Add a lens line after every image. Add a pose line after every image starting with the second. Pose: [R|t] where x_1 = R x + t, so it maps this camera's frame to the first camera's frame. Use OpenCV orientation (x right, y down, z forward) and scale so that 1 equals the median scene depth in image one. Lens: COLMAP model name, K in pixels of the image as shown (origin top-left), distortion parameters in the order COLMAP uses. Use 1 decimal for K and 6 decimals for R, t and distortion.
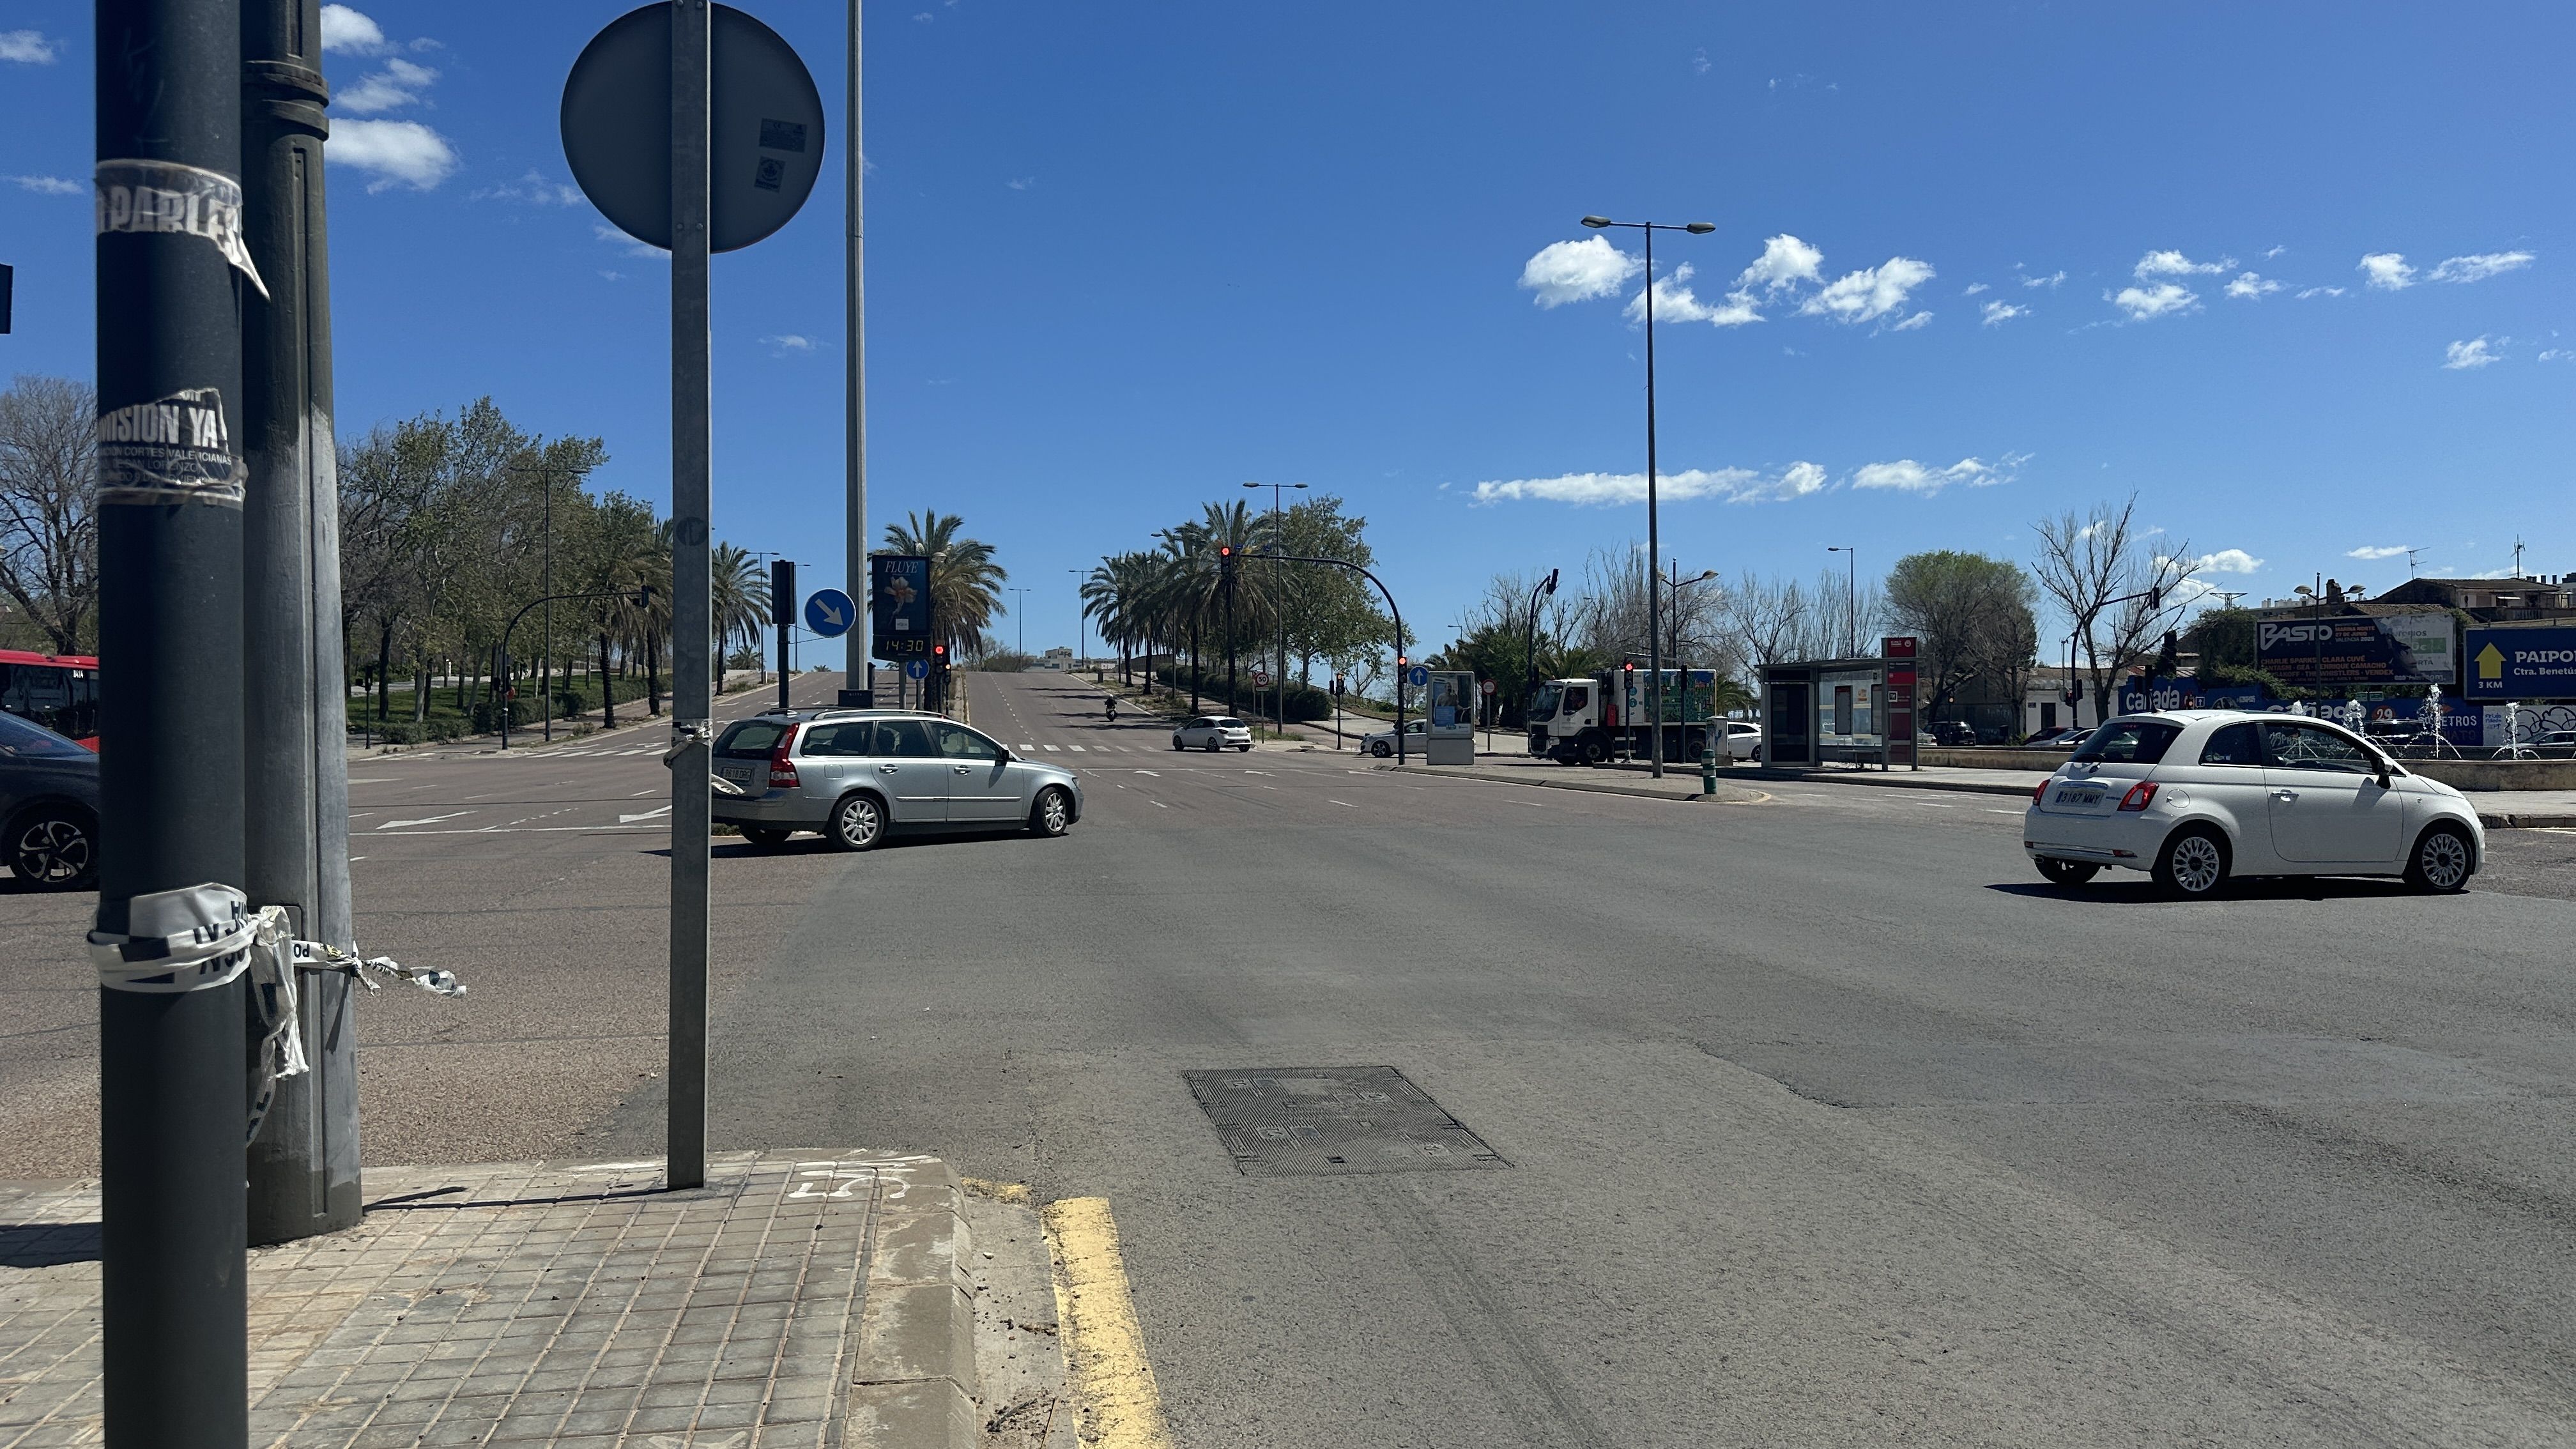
lens RADIAL K [[1806.4, 0, 1287.1], [0, 1806.4, 720.9], [0, 0, 1]] dist [0.061979, -0.069570]
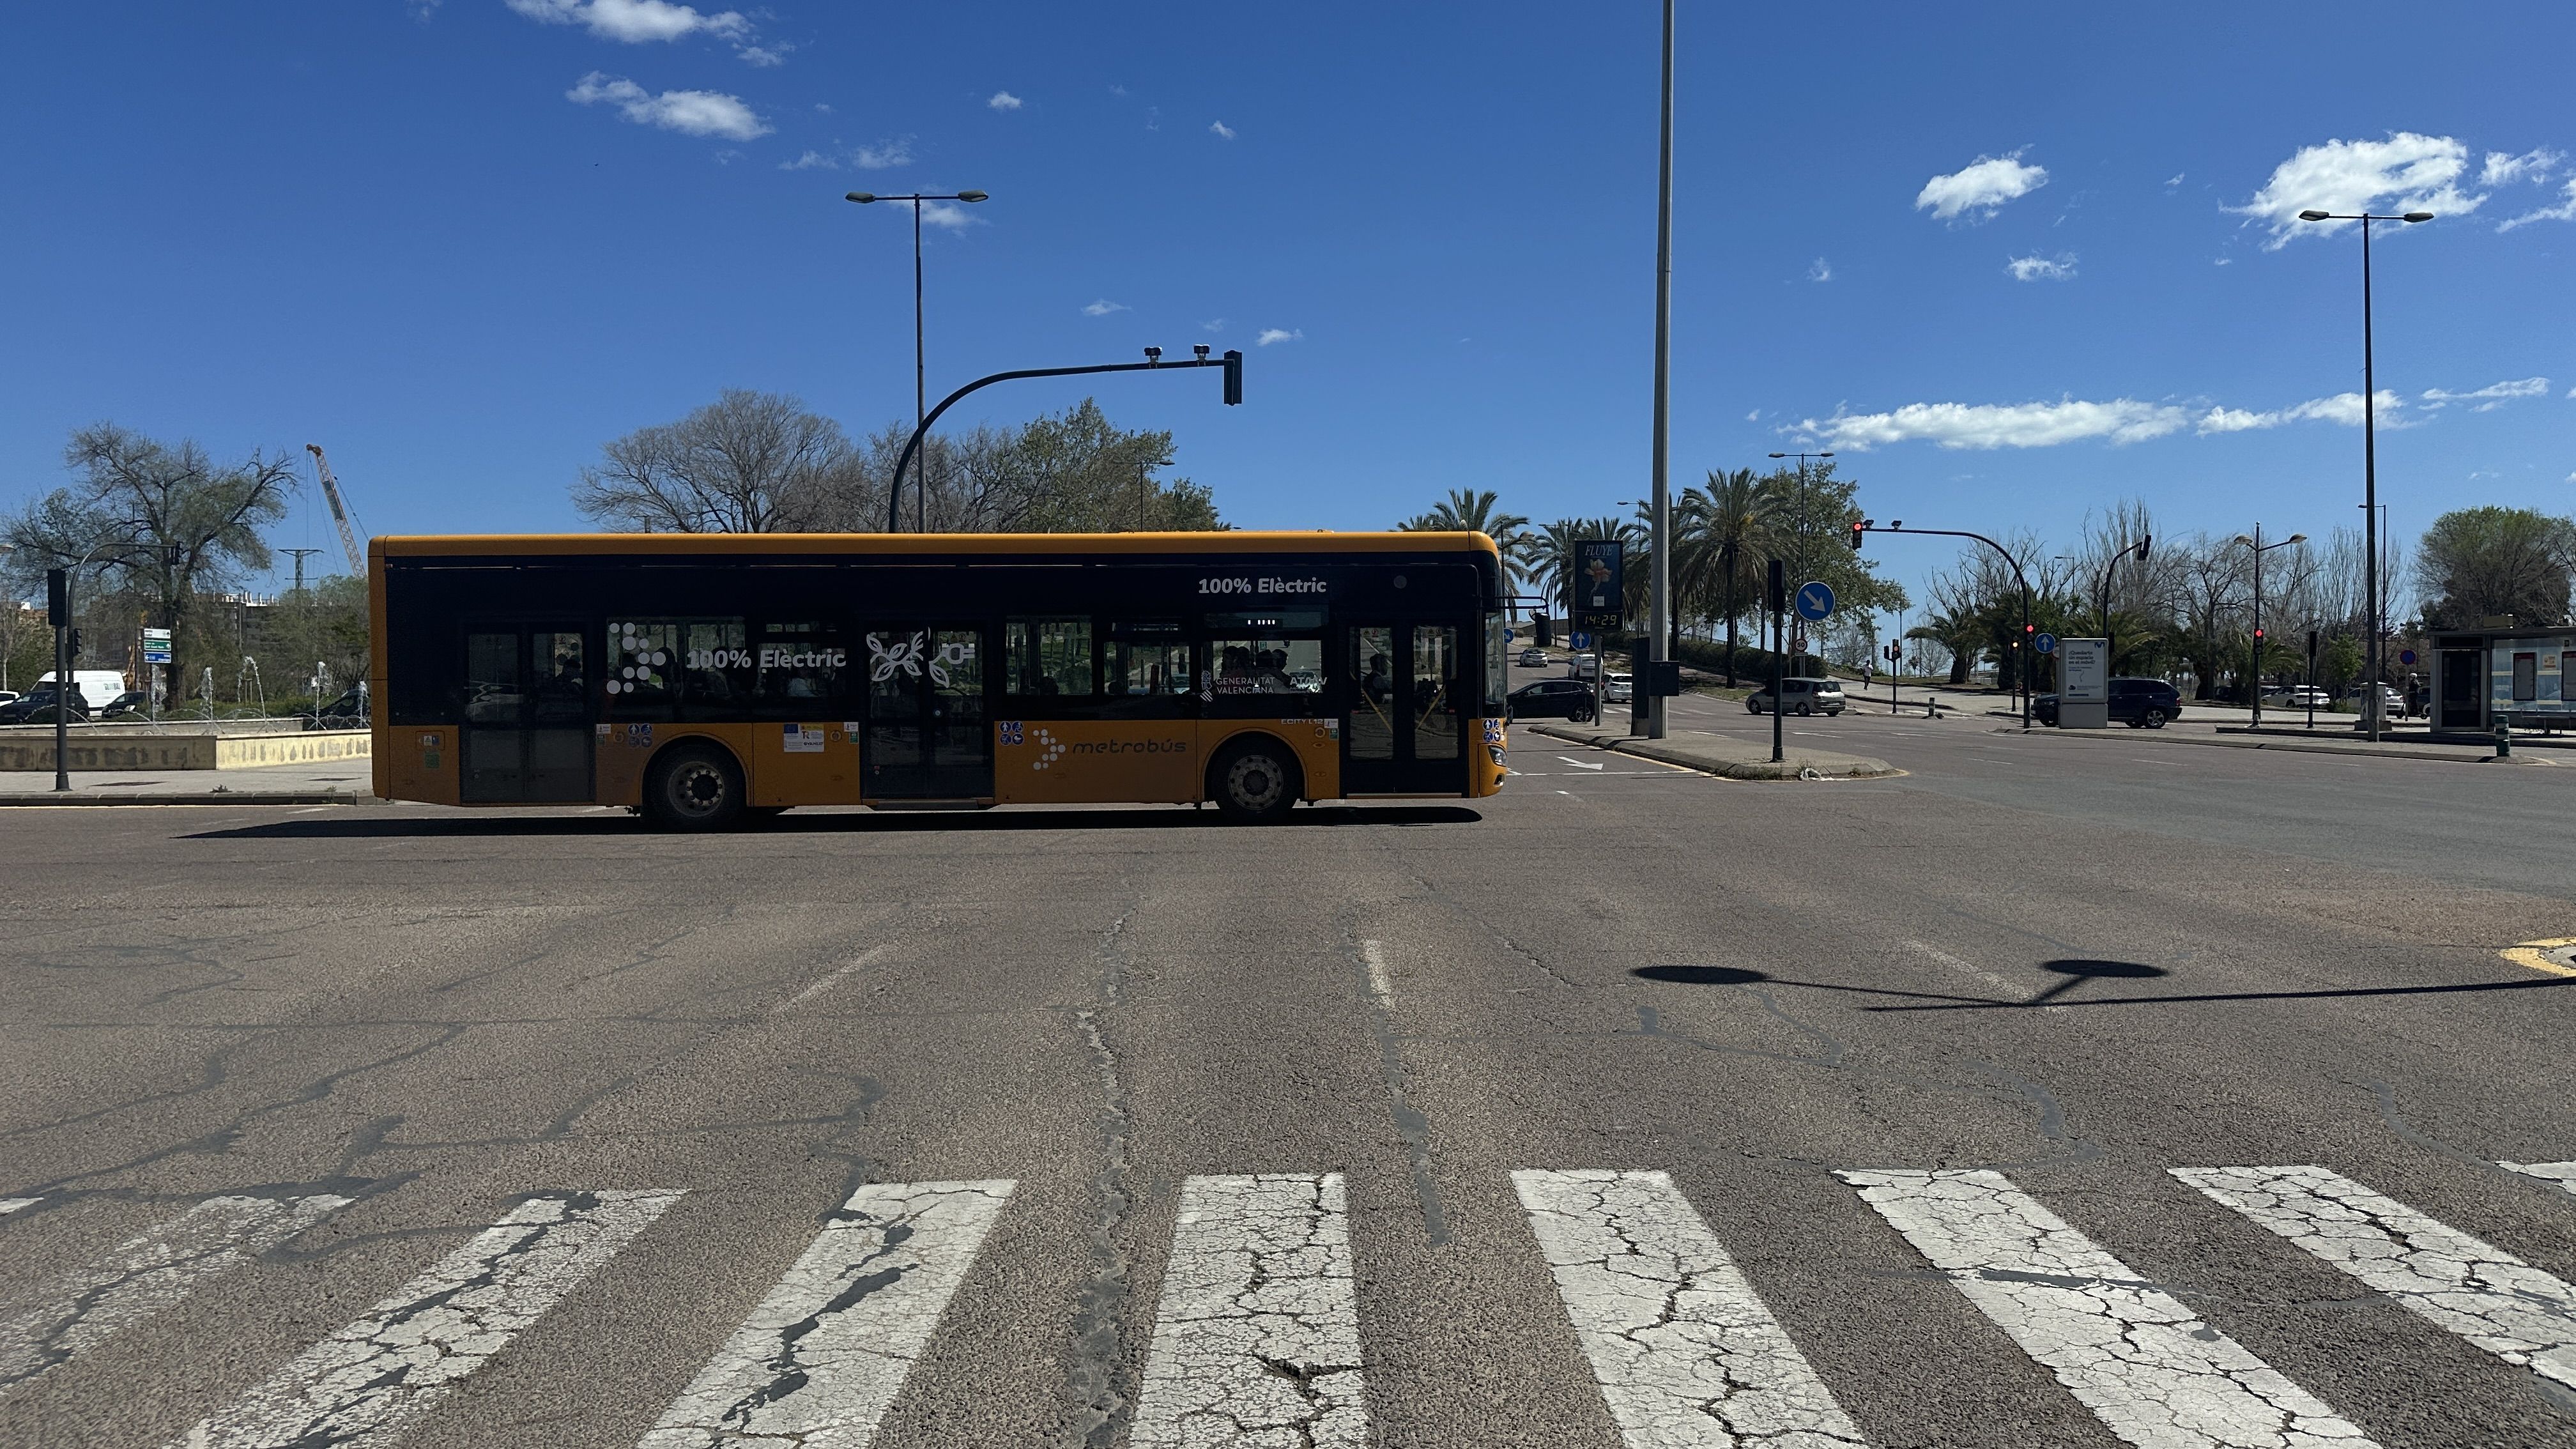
lens RADIAL K [[1806.4, 0, 1295.5], [0, 1806.4, 709.4], [0, 0, 1]] dist [0.061979, -0.069570]
pose [[0.983989, 0.003240, -0.178199, -0.455690], [-0.000457, 0.999877, 0.015653, -0.007517], [0.178228, -0.015321, 0.983870, -0.325092]]
